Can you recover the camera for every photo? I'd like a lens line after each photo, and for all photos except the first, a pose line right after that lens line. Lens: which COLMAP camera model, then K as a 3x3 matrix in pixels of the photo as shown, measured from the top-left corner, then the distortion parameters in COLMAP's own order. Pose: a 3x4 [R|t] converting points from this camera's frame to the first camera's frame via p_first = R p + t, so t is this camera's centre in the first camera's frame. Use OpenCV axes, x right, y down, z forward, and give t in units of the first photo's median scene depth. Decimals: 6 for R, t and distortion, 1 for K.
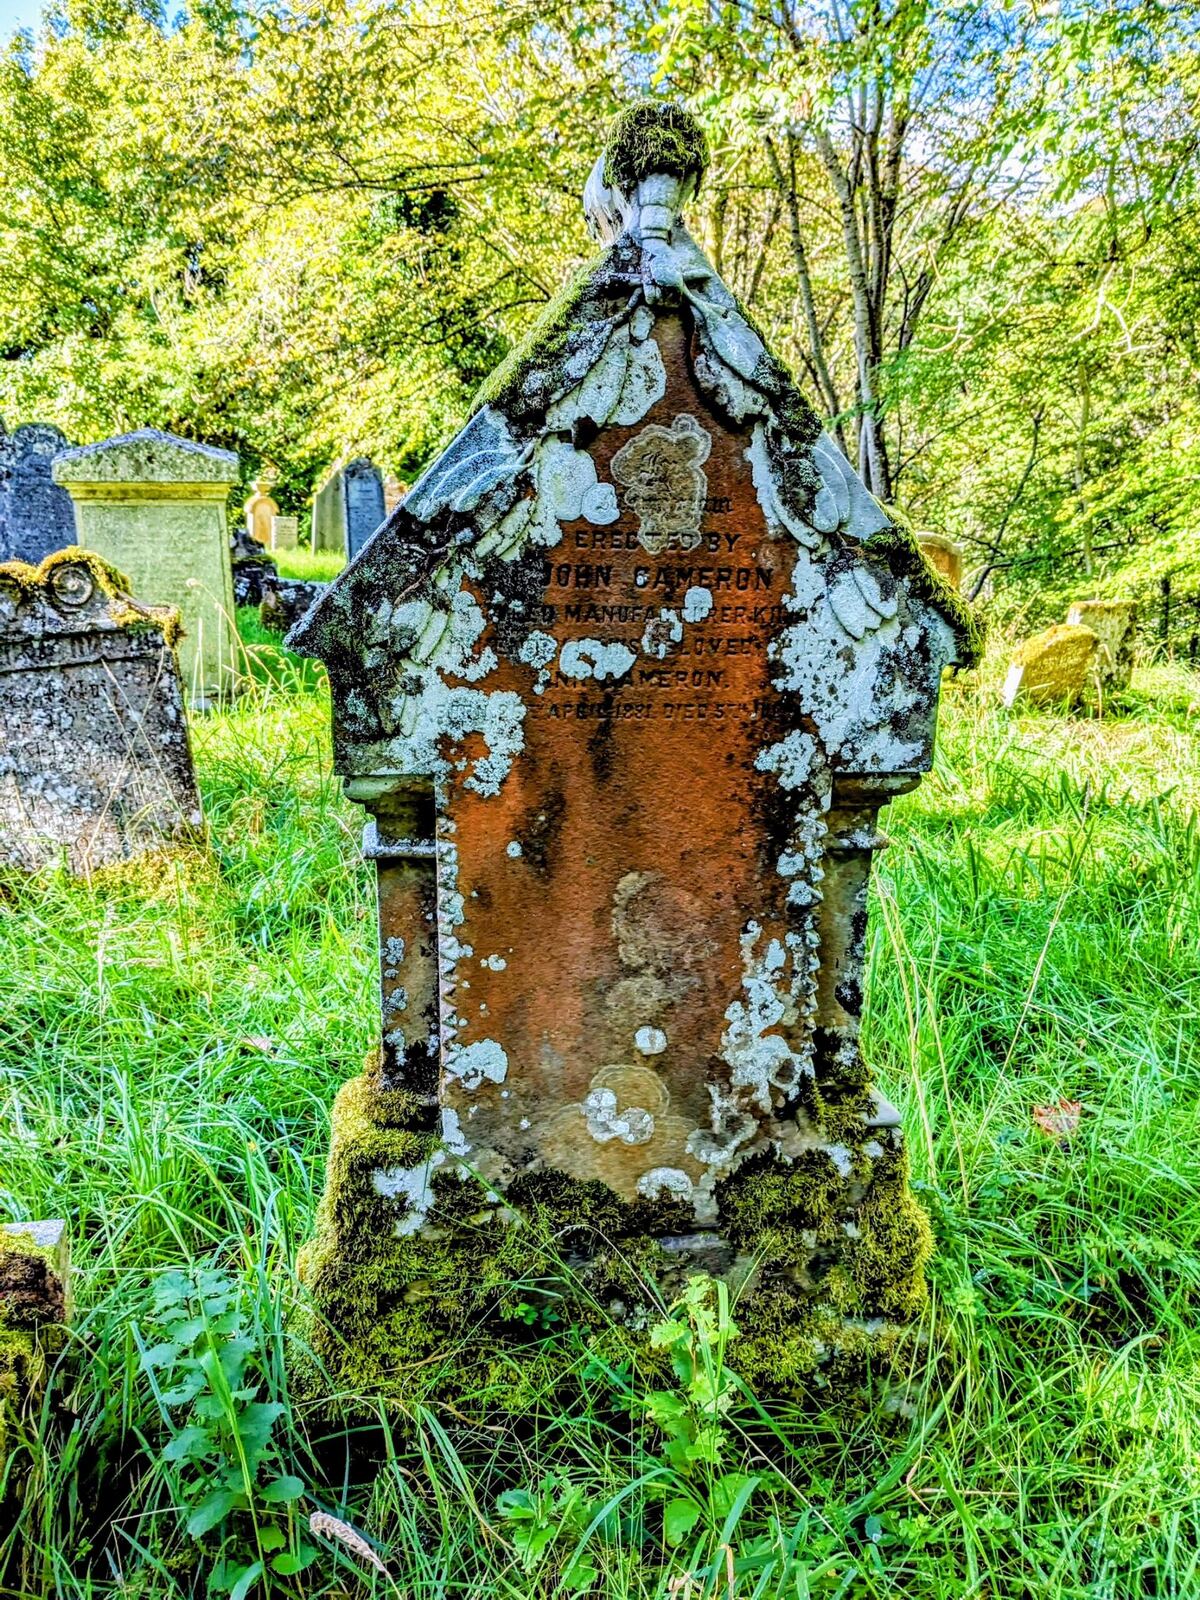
lens RADIAL K [[1284.3, 0, 604.6], [0, 1284.3, 797.4], [0, 0, 1]] dist [0.038924, -0.038722]
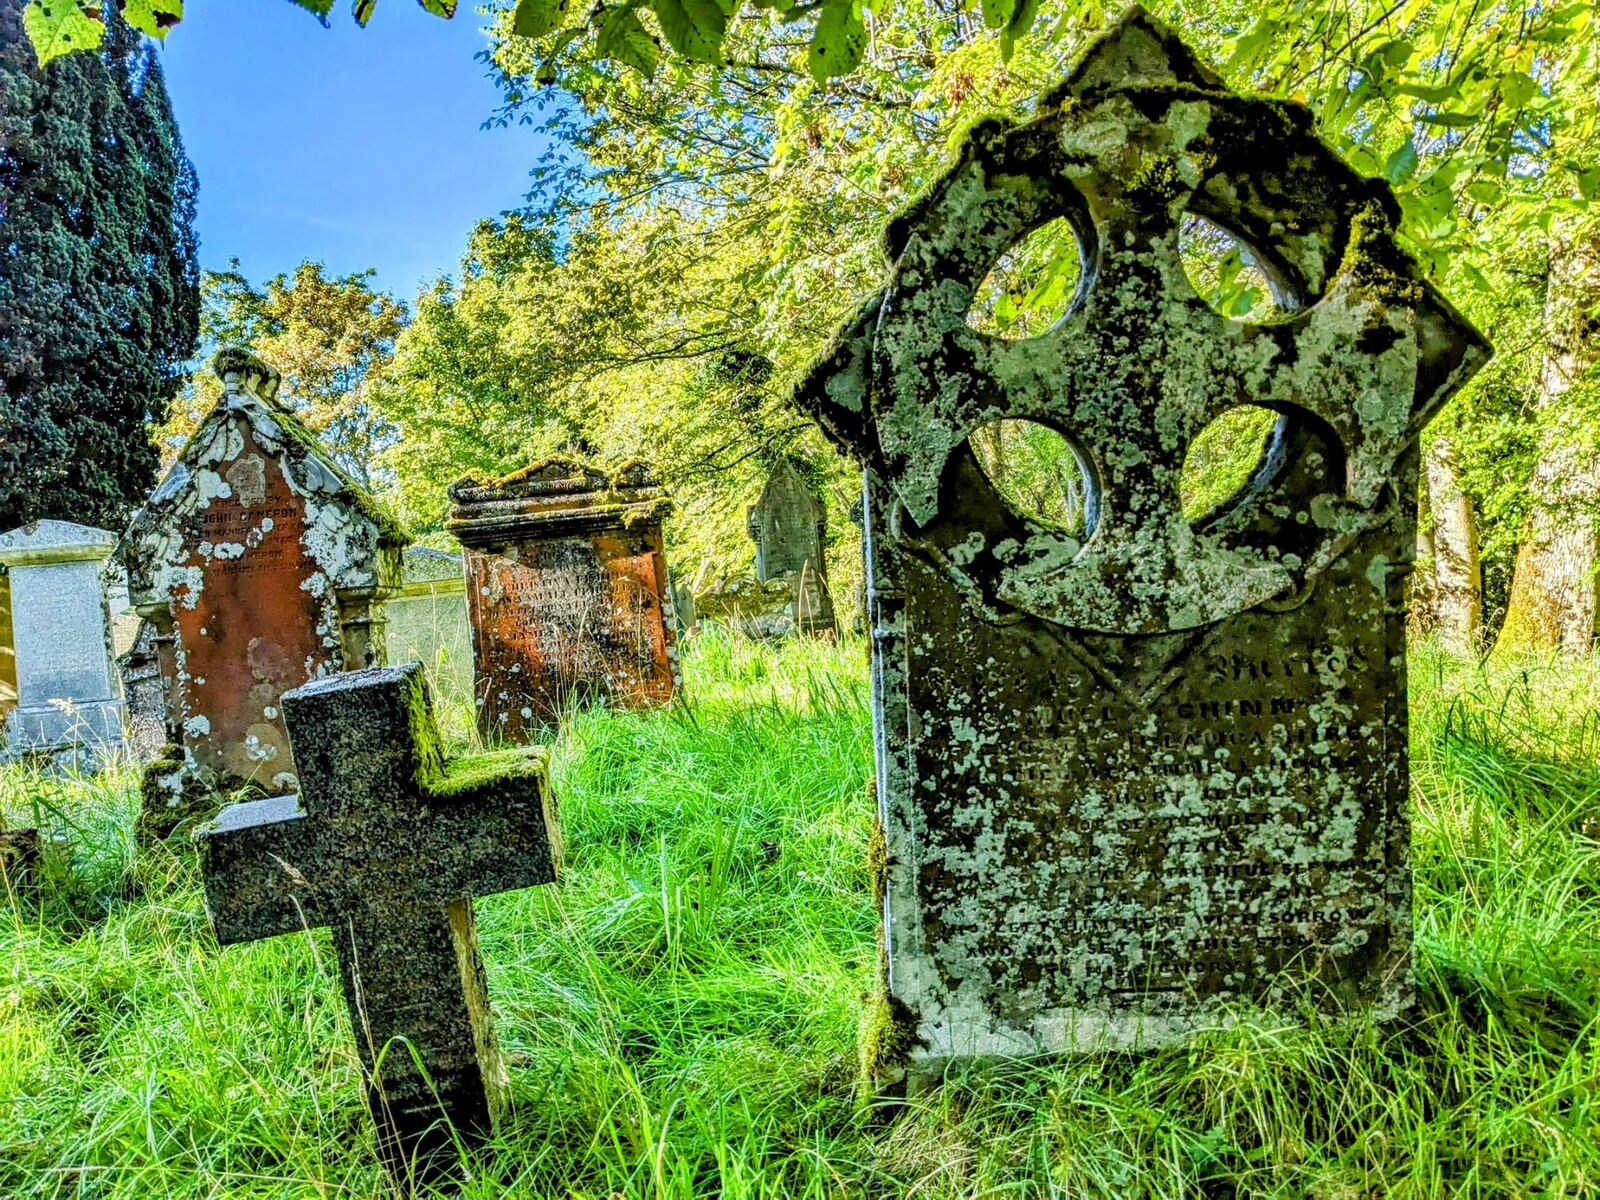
lens RADIAL K [[1284.3, 0, 798.2], [0, 1284.3, 601.0], [0, 0, 1]] dist [0.038924, -0.038722]
pose [[0.978740, -0.111743, -0.171993, 1.505578], [0.068691, 0.968715, -0.238479, 0.666680], [0.193261, 0.221595, 0.955796, -1.177512]]
